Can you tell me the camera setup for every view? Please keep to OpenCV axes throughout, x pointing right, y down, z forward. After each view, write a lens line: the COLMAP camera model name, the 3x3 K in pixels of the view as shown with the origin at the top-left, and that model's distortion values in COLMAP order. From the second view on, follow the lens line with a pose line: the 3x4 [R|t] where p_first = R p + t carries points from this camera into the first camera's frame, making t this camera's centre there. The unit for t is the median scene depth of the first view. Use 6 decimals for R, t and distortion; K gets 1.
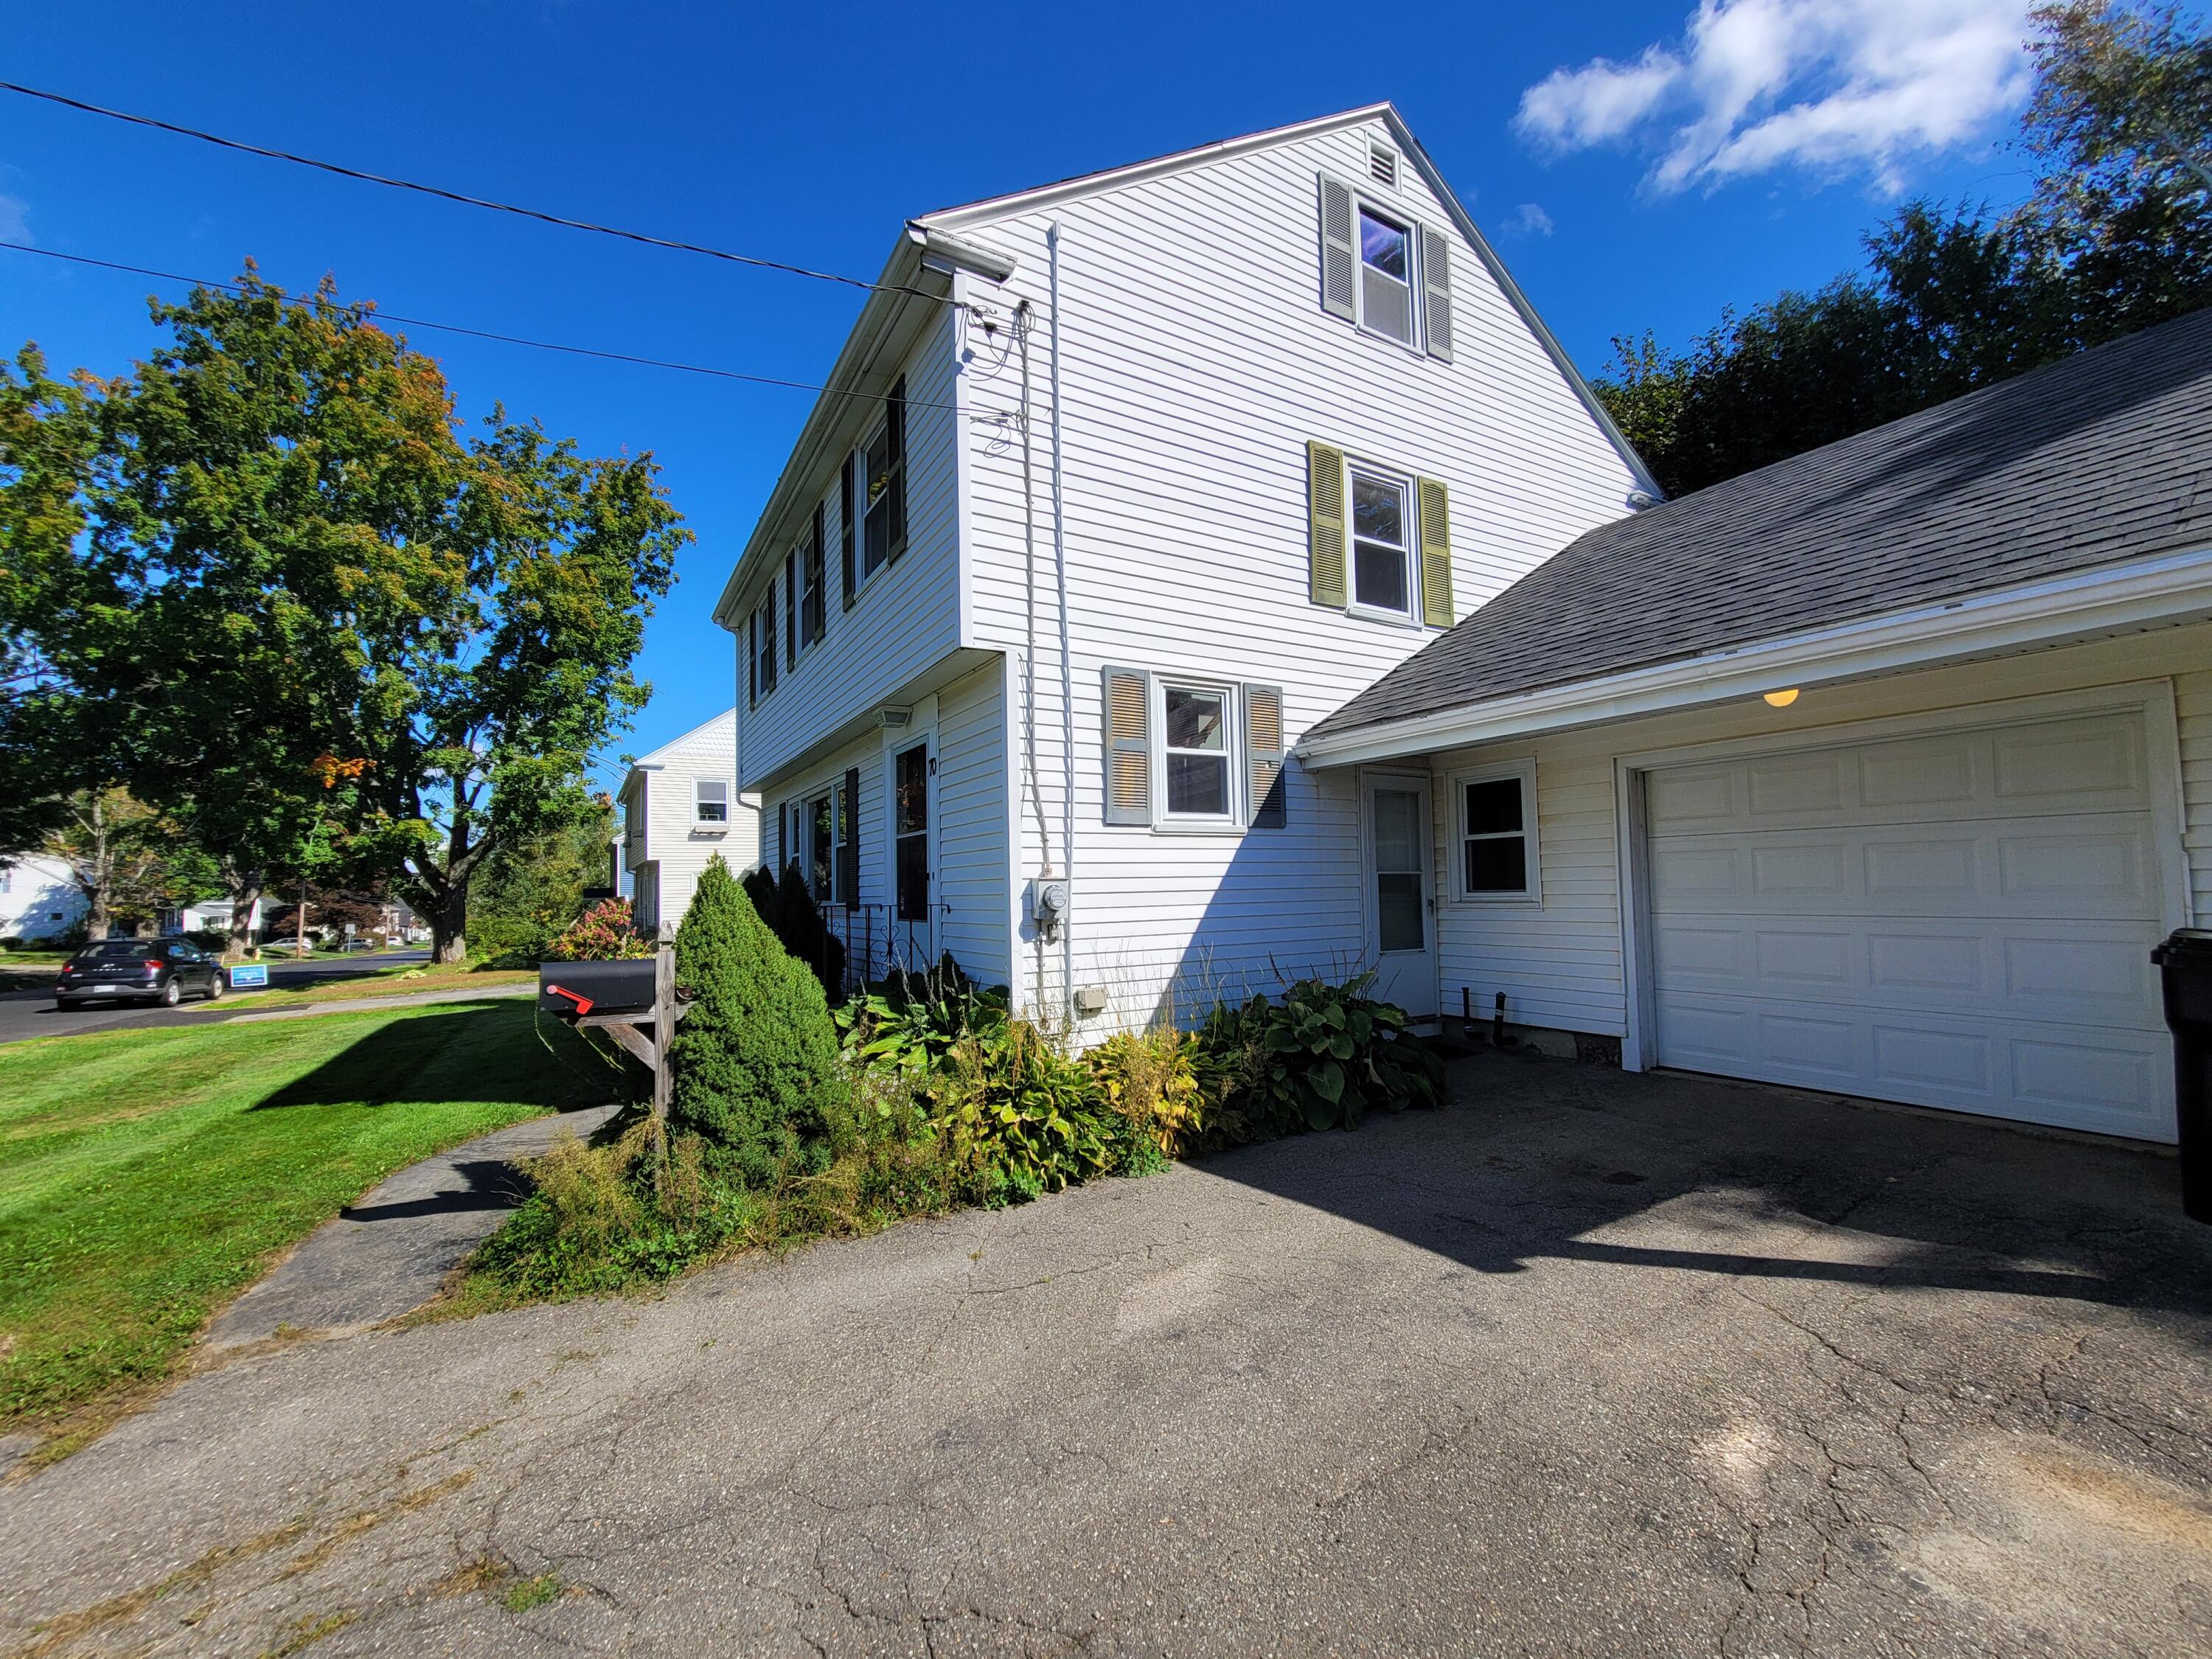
lens RADIAL K [[898.7, 0, 1098.2], [0, 898.7, 843.2], [0, 0, 1]] dist [-0.008134, 0.000017]
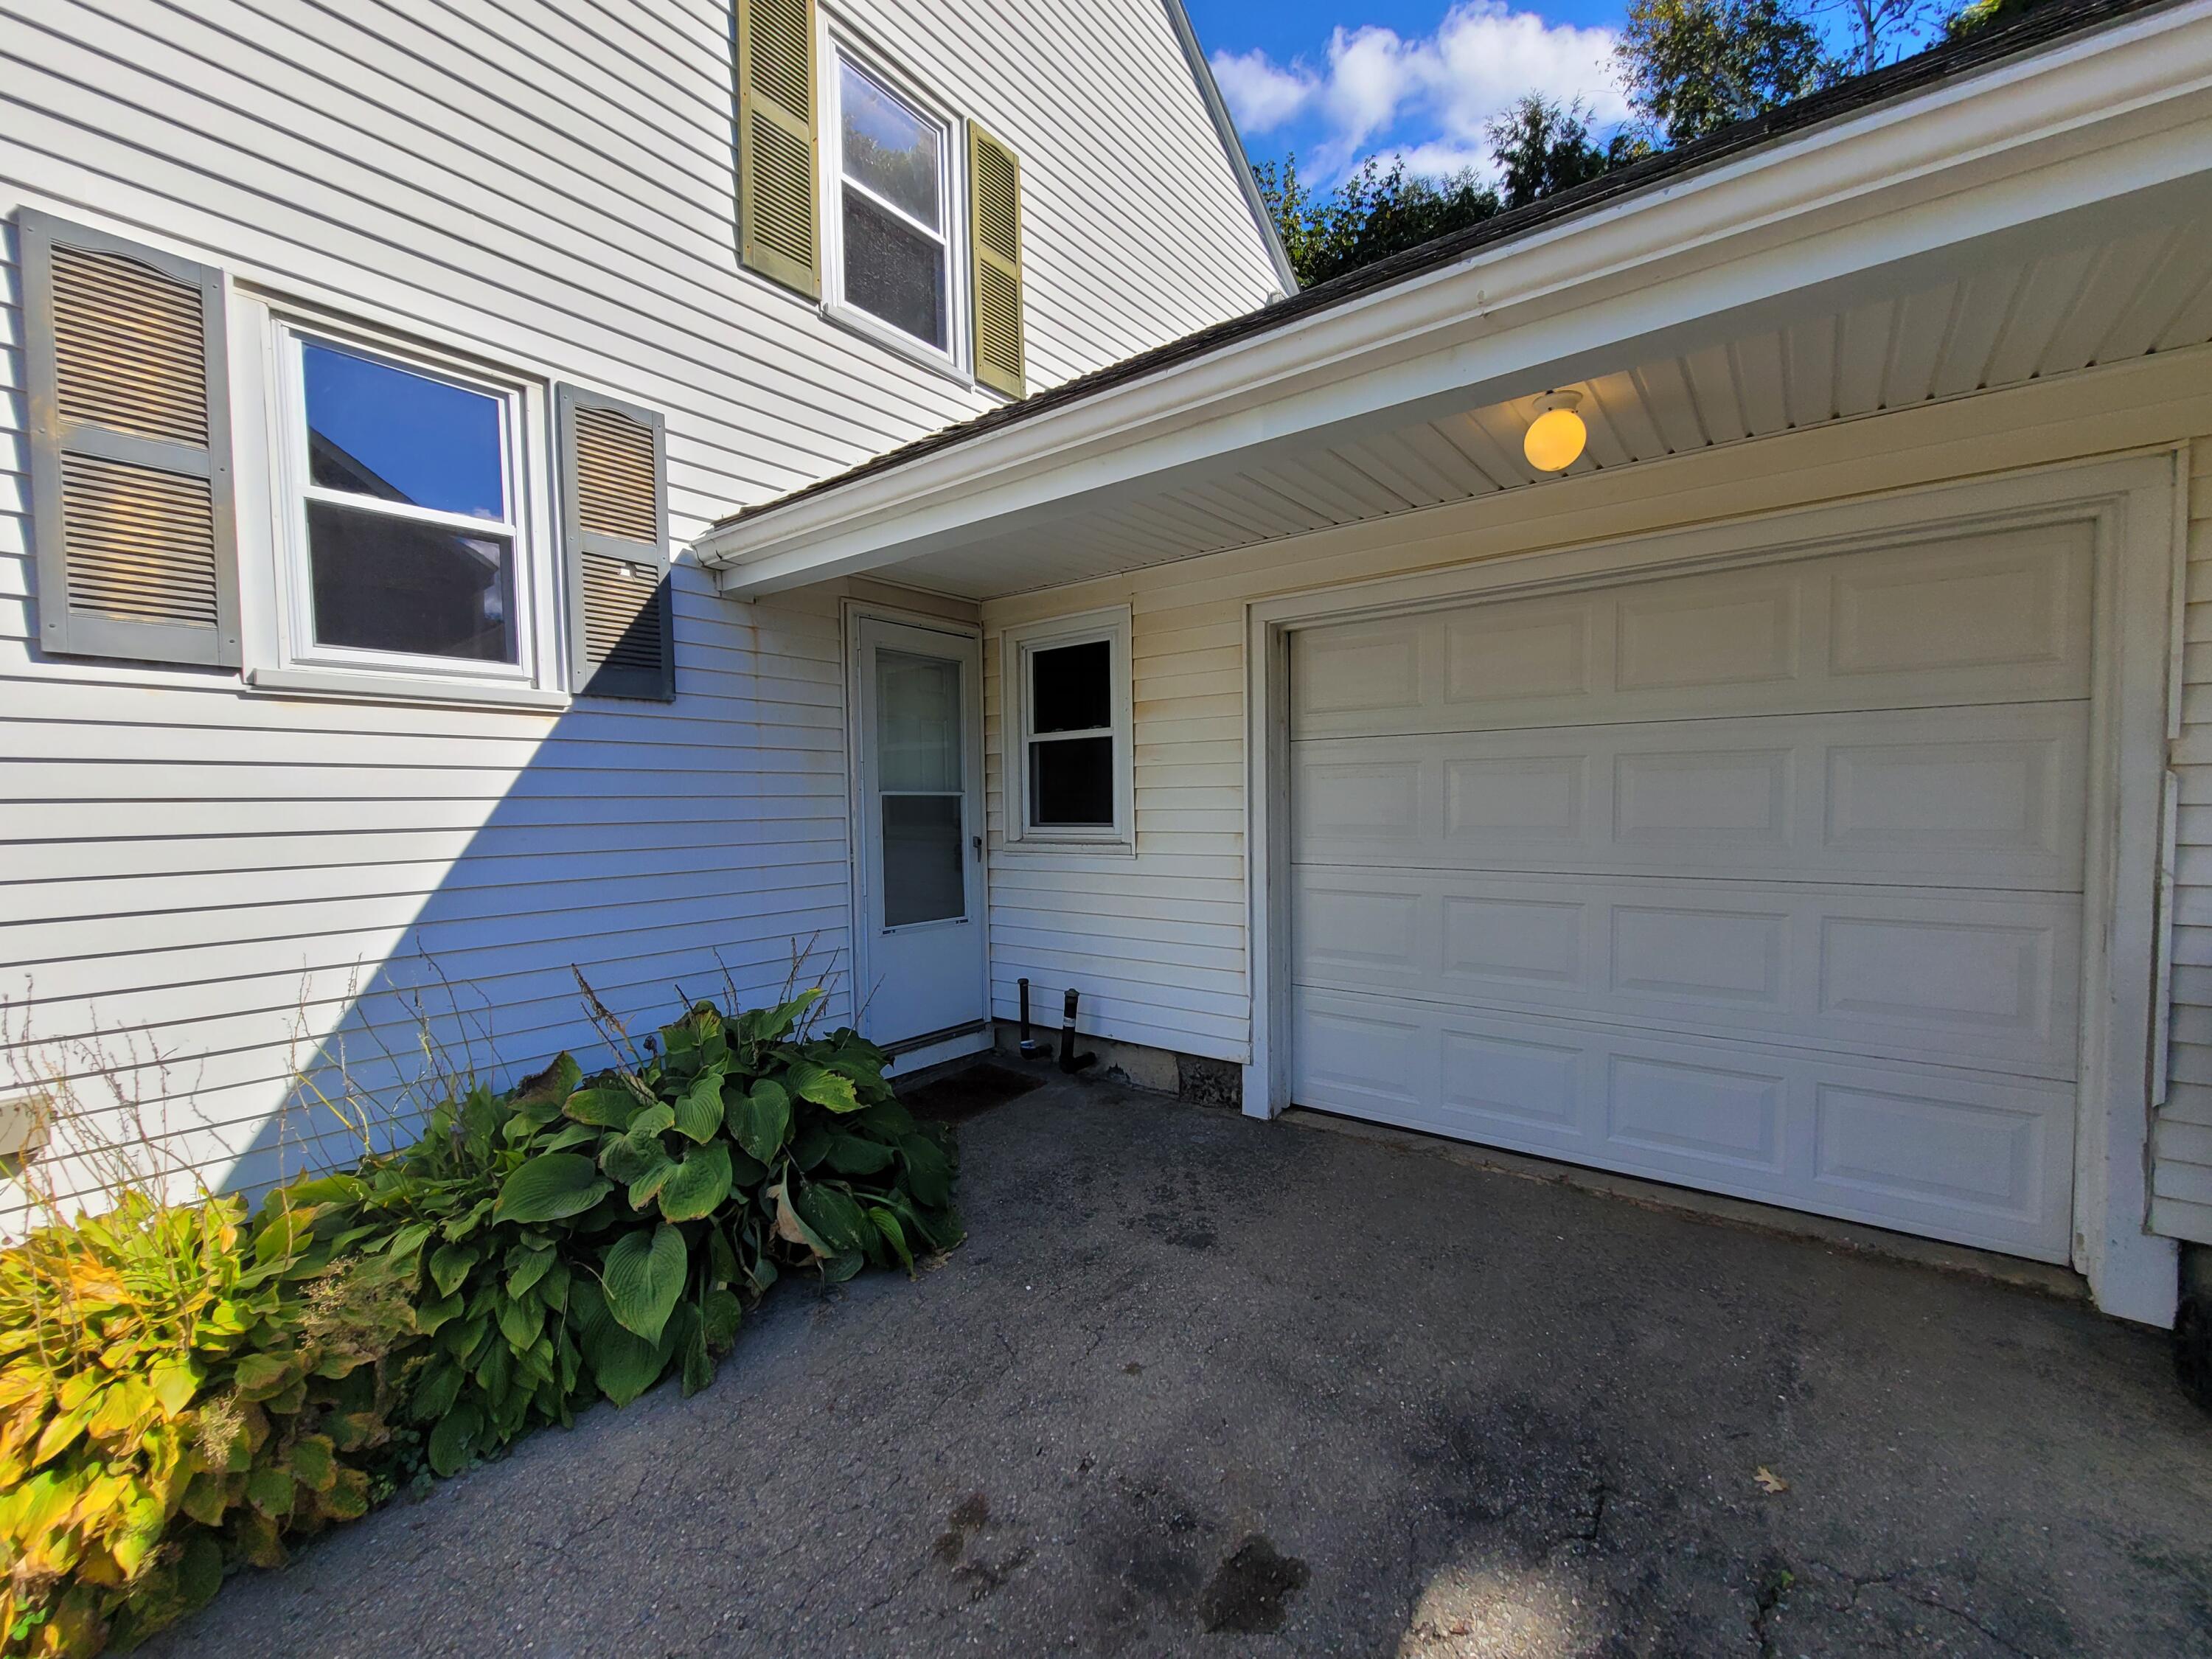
lens RADIAL K [[898.7, 0, 1110.6], [0, 898.7, 836.3], [0, 0, 1]] dist [-0.008134, 0.000017]
pose [[0.923820, -0.008733, 0.382727, 0.247985], [-0.022962, 0.996676, 0.078167, 0.013114], [-0.382137, -0.081001, 0.920549, 0.447530]]
